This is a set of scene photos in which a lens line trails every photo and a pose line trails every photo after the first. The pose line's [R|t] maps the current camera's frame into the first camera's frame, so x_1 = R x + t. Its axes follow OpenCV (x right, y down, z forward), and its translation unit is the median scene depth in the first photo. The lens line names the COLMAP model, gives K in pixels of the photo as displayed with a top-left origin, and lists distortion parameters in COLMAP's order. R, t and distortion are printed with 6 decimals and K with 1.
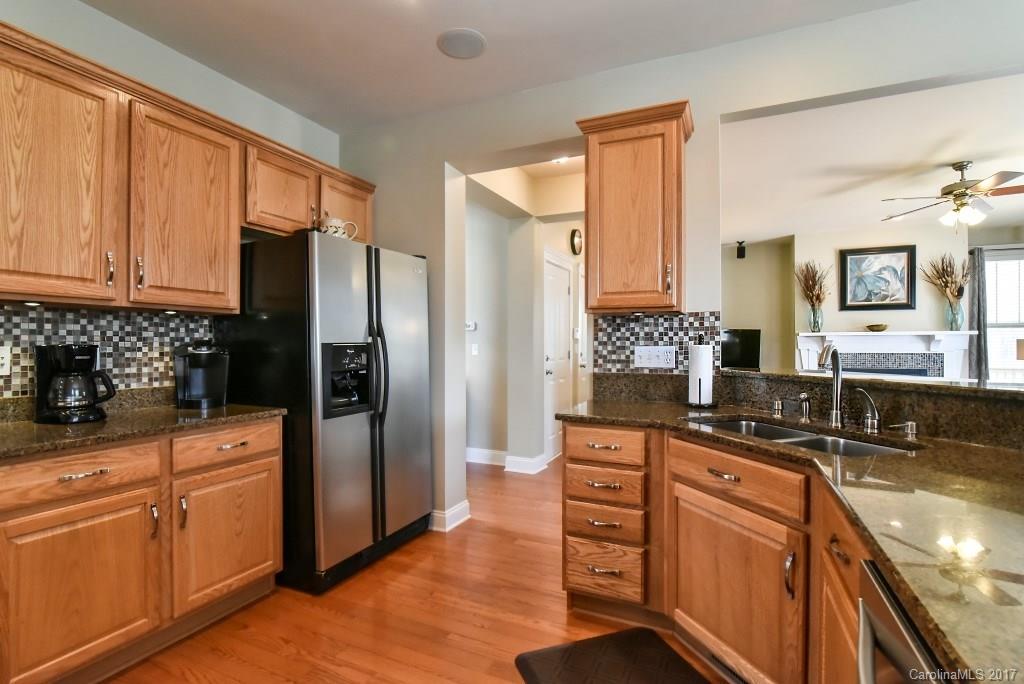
lens RADIAL K [[470.9, 0, 515.1], [0, 470.9, 341.6], [0, 0, 1]] dist [-0.012667, -0.000181]
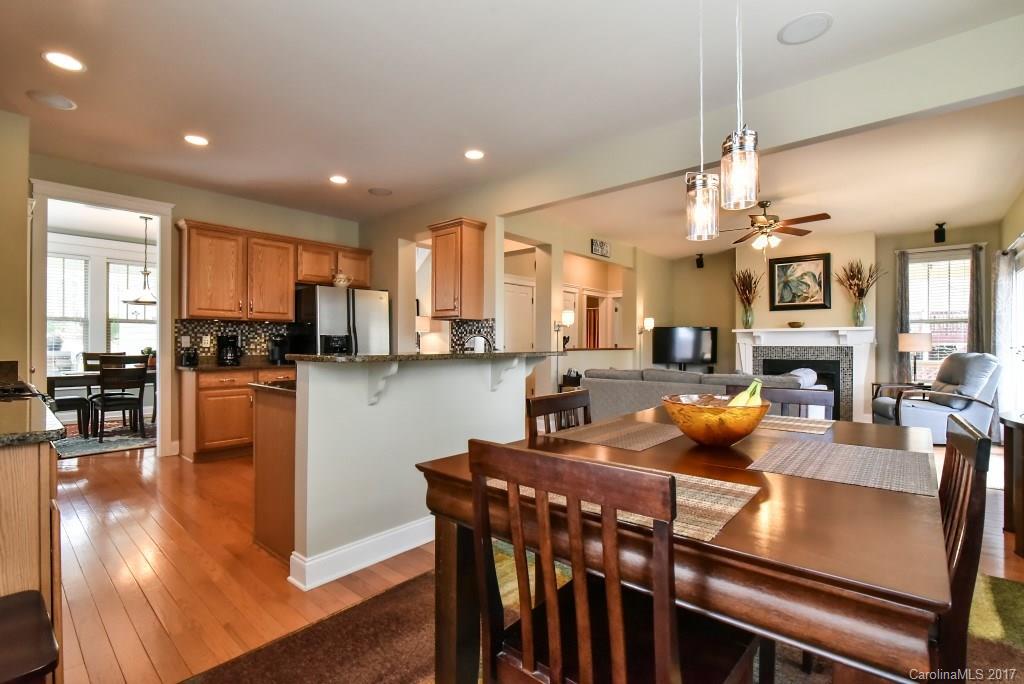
lens RADIAL K [[470.9, 0, 515.4], [0, 470.9, 344.3], [0, 0, 1]] dist [-0.012667, -0.000181]
pose [[0.955266, 0.001960, -0.295741, 0.470742], [-0.000319, 0.999984, 0.005596, 0.014013], [0.295747, -0.005252, 0.955252, -0.357565]]
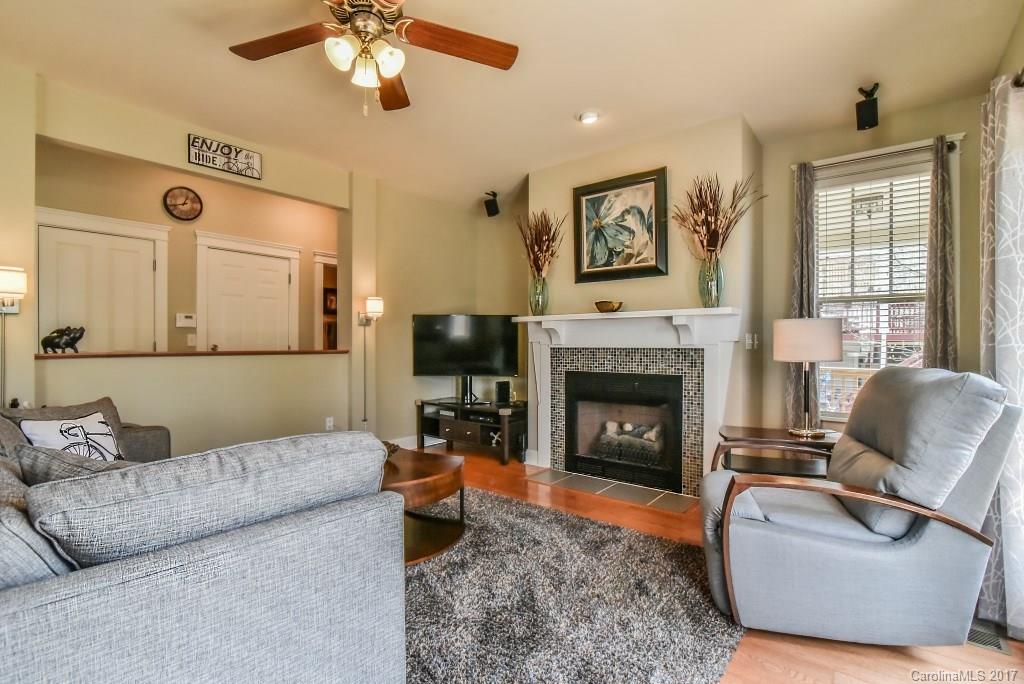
lens RADIAL K [[470.9, 0, 511.3], [0, 470.9, 346.8], [0, 0, 1]] dist [-0.012667, -0.000181]
pose [[0.964600, 0.002606, -0.263704, 0.854953], [0.001261, 0.999894, 0.014494, 0.015111], [0.263714, -0.014313, 0.964495, 0.376694]]
